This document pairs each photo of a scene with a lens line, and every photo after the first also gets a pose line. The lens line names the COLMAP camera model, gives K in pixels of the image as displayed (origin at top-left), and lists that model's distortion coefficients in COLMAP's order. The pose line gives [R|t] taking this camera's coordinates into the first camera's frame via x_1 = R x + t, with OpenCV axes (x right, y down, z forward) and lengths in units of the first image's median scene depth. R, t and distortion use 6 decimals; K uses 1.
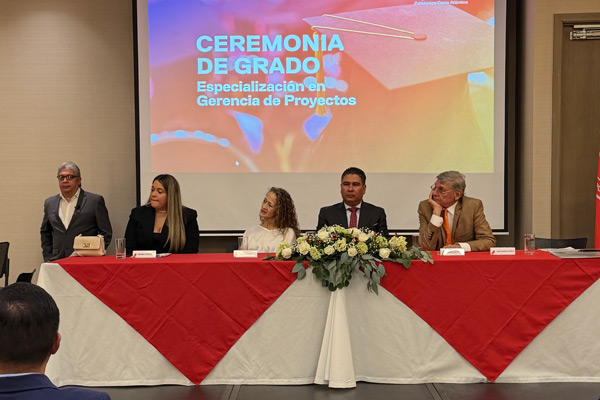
lens RADIAL K [[1058.8, 0, 294.9], [0, 1058.8, 243.0], [0, 0, 1]] dist [0.104291, 0.000000]
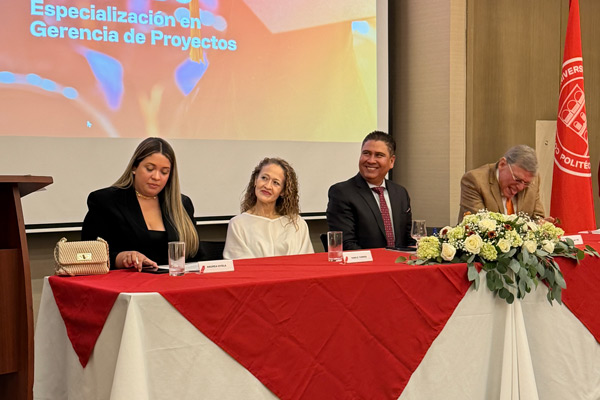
lens RADIAL K [[1058.8, 0, 301.1], [0, 1058.8, 202.1], [0, 0, 1]] dist [0.104291, 0.000000]
pose [[0.801166, -0.022362, 0.598025, -0.361063], [0.032263, 0.999462, -0.005849, -0.016263], [-0.597572, 0.023980, 0.801456, 0.370109]]
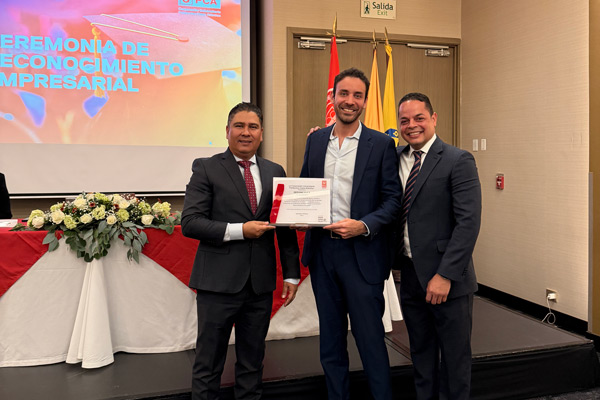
lens RADIAL K [[564.3, 0, 299.7], [0, 564.3, 164.2], [0, 0, 1]] dist [0.016164, 0.000000]
pose [[0.950083, 0.007632, 0.311905, 0.040494], [0.008574, 0.998684, -0.050556, -0.010633], [-0.311881, 0.050706, 0.948767, 0.328695]]
